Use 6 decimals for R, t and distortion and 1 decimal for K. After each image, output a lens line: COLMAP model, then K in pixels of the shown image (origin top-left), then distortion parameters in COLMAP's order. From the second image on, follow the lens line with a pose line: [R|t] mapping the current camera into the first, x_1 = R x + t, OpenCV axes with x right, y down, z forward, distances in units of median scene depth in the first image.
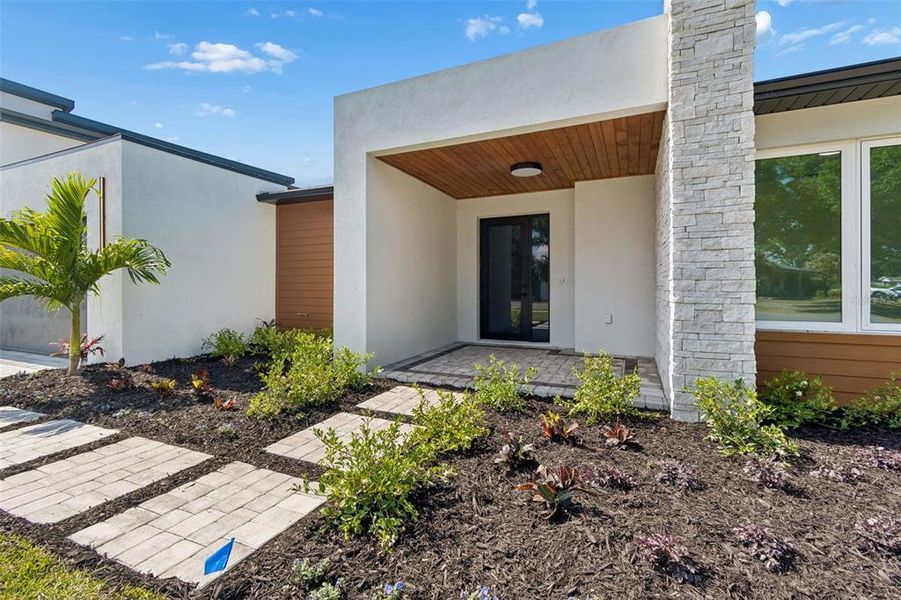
lens RADIAL K [[403.1, 0, 451.1], [0, 403.1, 284.7], [0, 0, 1]] dist [0.002250, 0.000083]
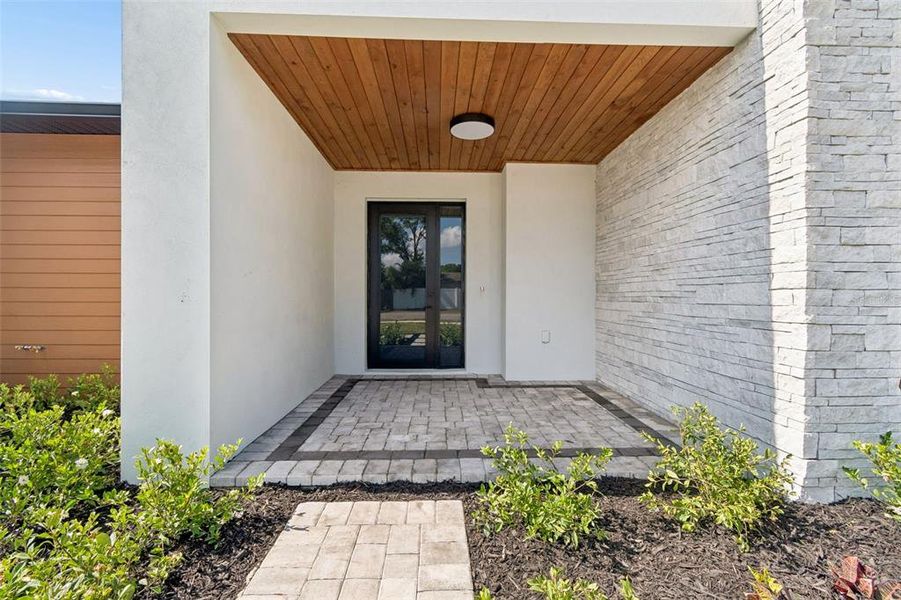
lens RADIAL K [[391.7, 0, 450.5], [0, 391.7, 300.0], [0, 0, 1]] dist [0.001422, -0.000460]
pose [[0.894097, -0.000930, 0.447872, -0.163641], [-0.006719, 0.999857, 0.015490, 0.000064], [-0.447823, -0.016859, 0.893963, 0.462083]]
